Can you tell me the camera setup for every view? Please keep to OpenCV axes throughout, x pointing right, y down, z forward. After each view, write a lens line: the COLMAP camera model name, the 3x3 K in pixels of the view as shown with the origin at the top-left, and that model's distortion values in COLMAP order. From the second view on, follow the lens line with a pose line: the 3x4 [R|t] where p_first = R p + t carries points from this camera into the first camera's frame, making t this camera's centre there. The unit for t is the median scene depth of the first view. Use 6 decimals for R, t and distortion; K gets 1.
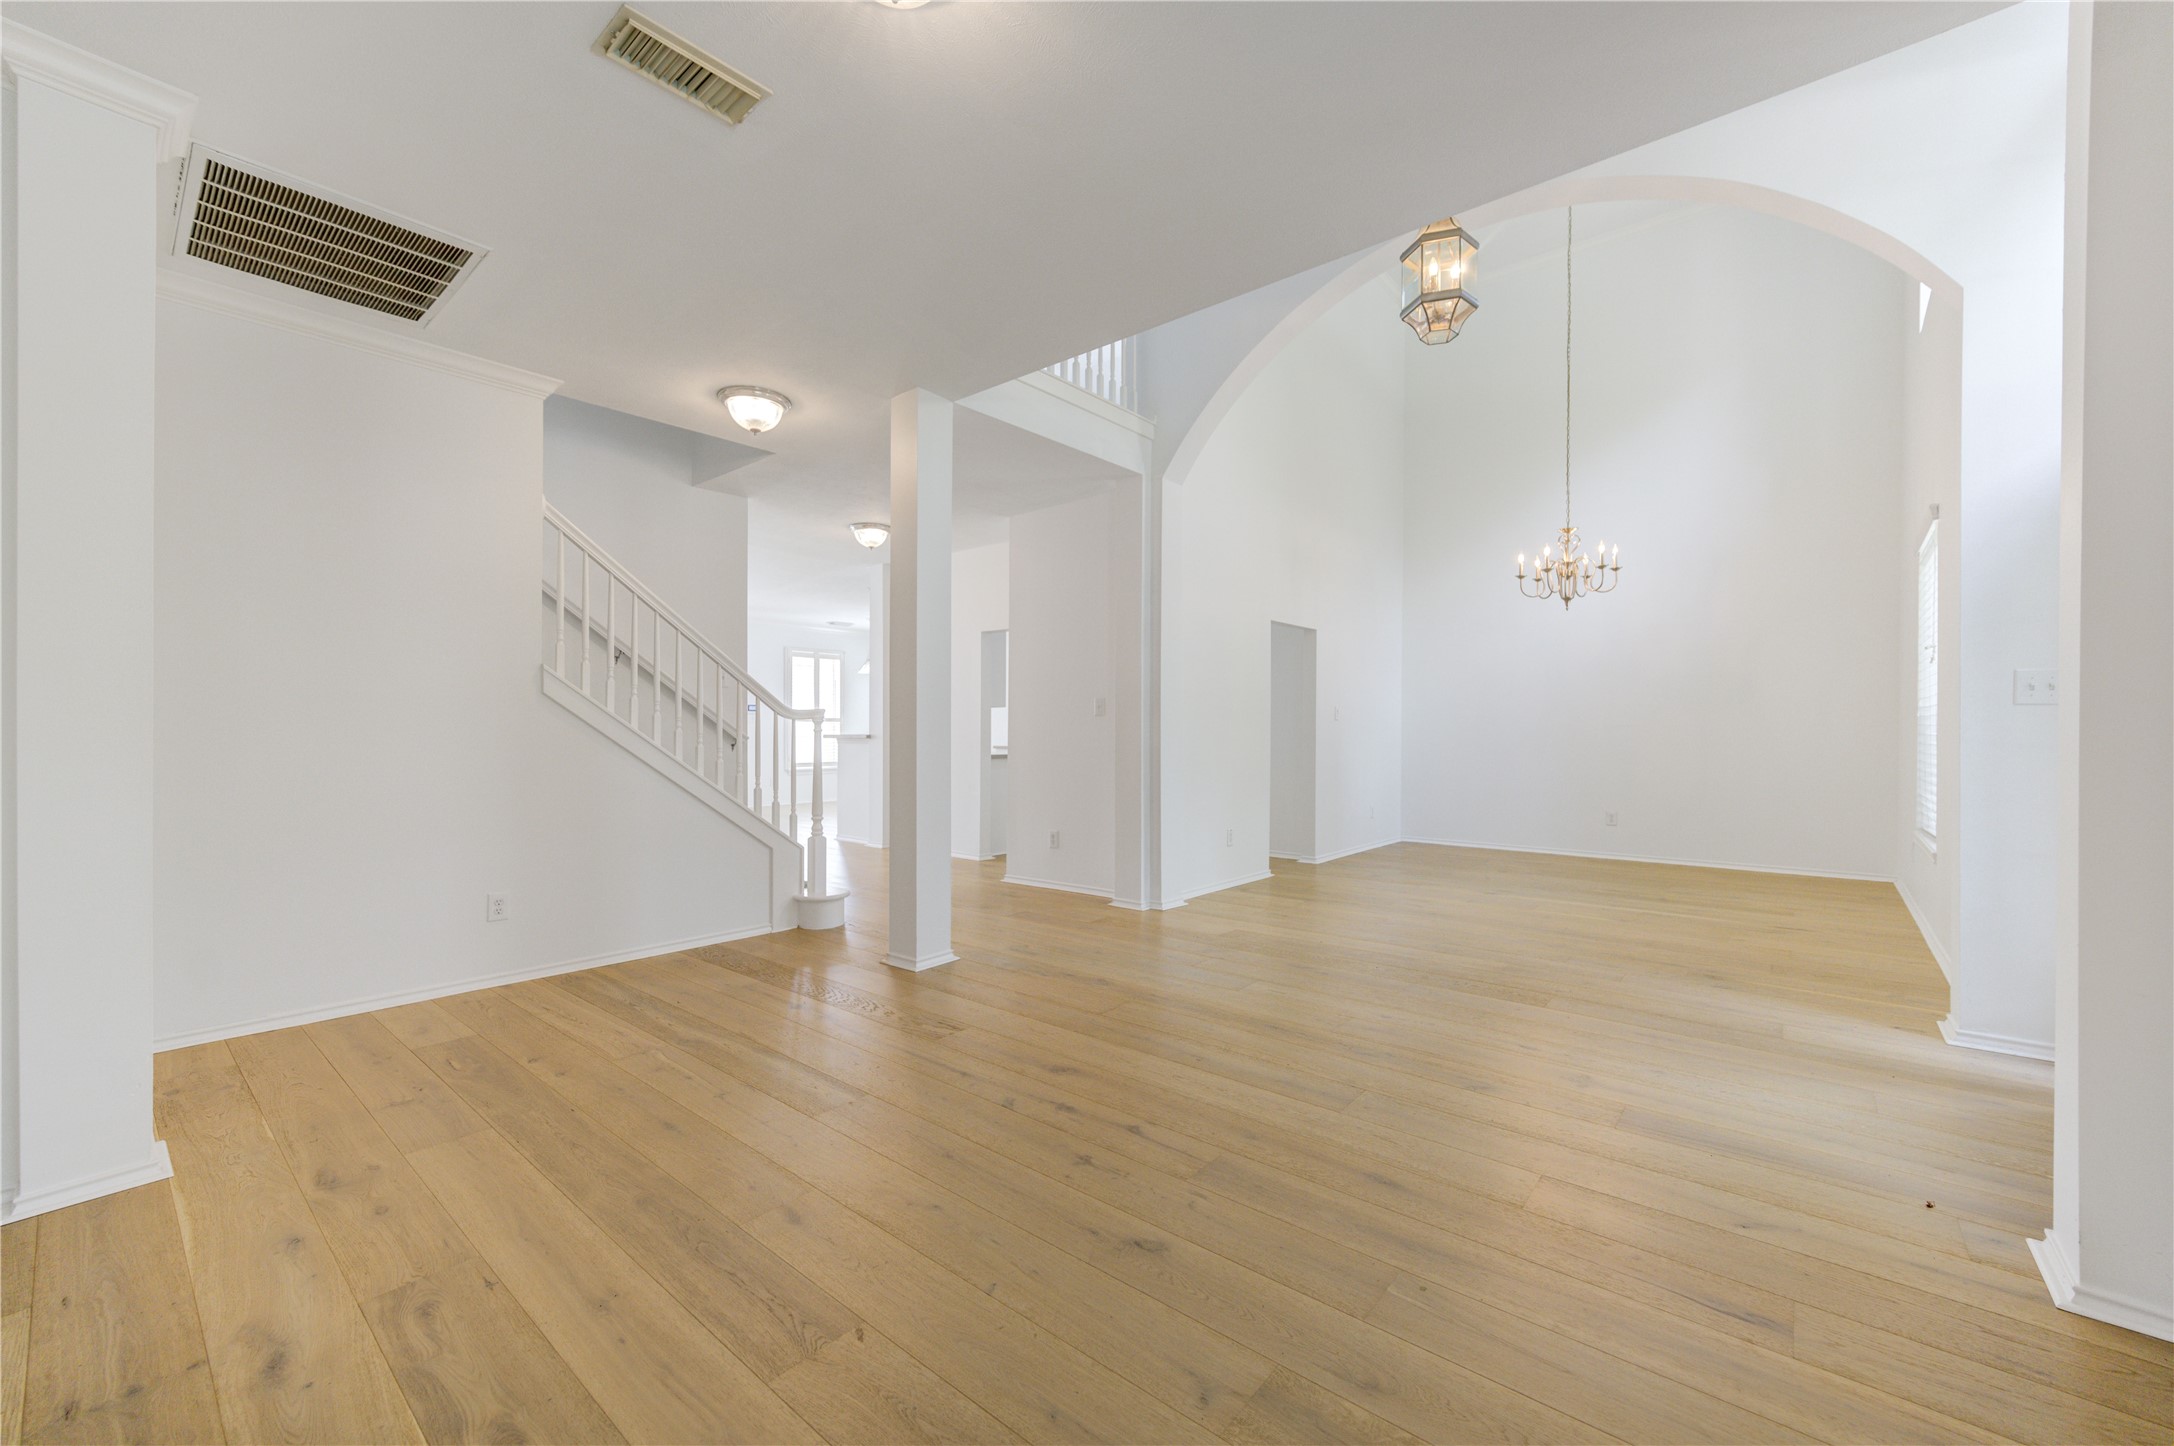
lens RADIAL K [[856.8, 0, 1092.7], [0, 856.8, 731.5], [0, 0, 1]] dist [0.001955, -0.000339]
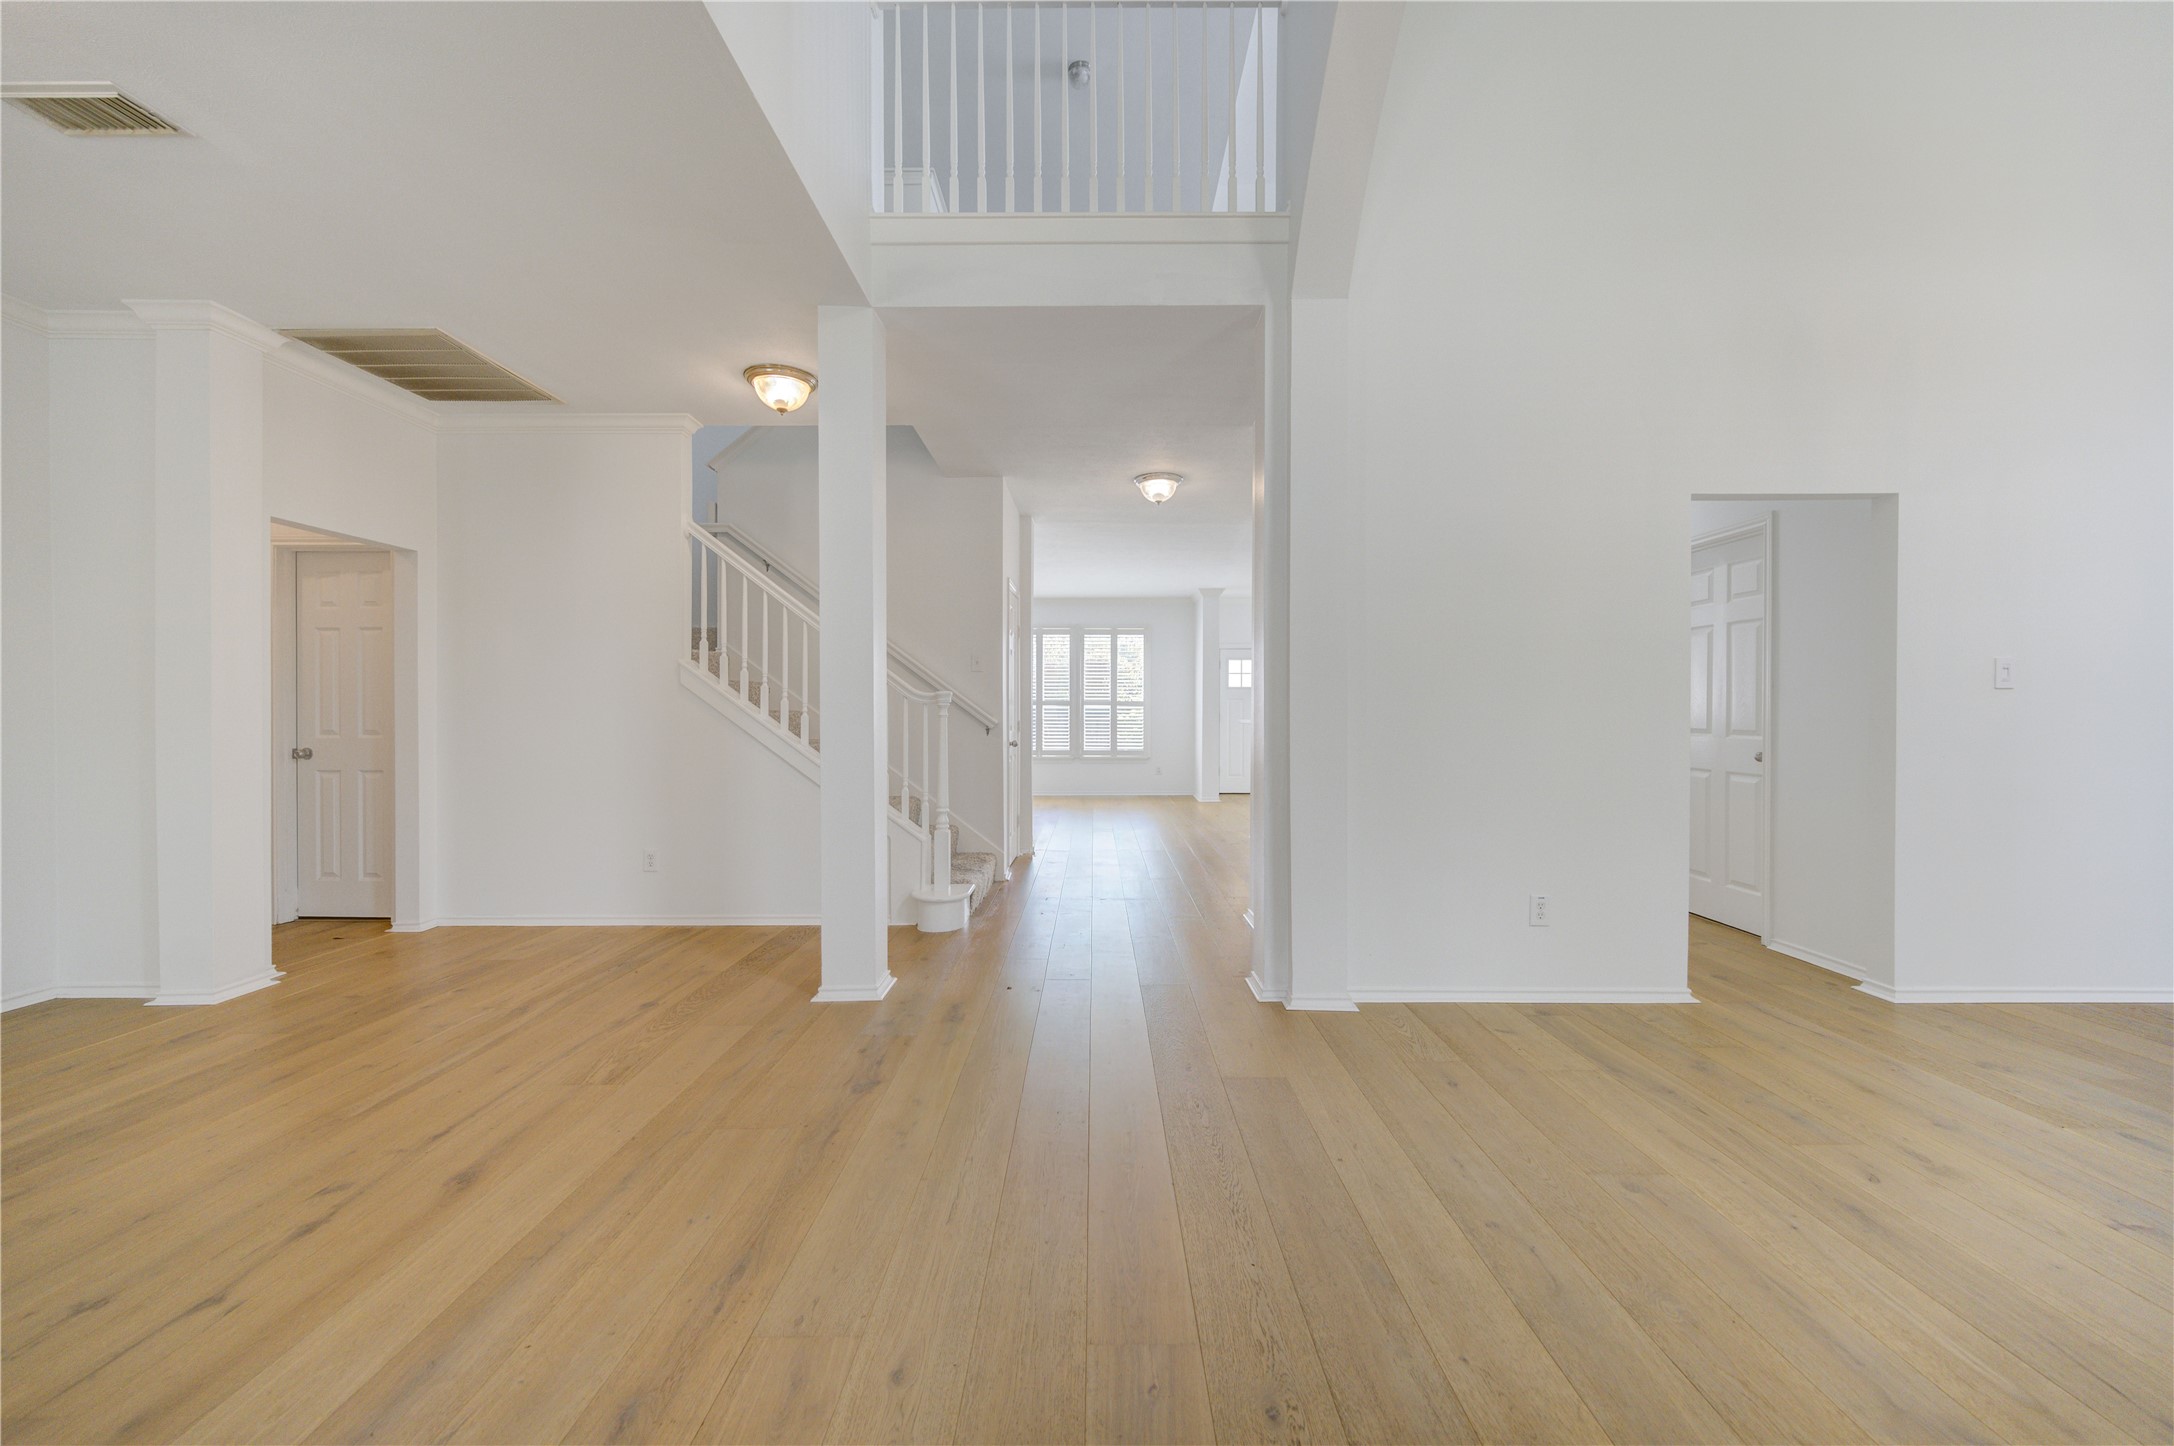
lens RADIAL K [[856.8, 0, 1092.7], [0, 856.8, 731.5], [0, 0, 1]] dist [0.001955, -0.000339]
pose [[0.634556, 0.016143, -0.772708, 0.661107], [0.002561, 0.999732, 0.022989, -0.006938], [0.772873, -0.016566, 0.634345, 0.720137]]
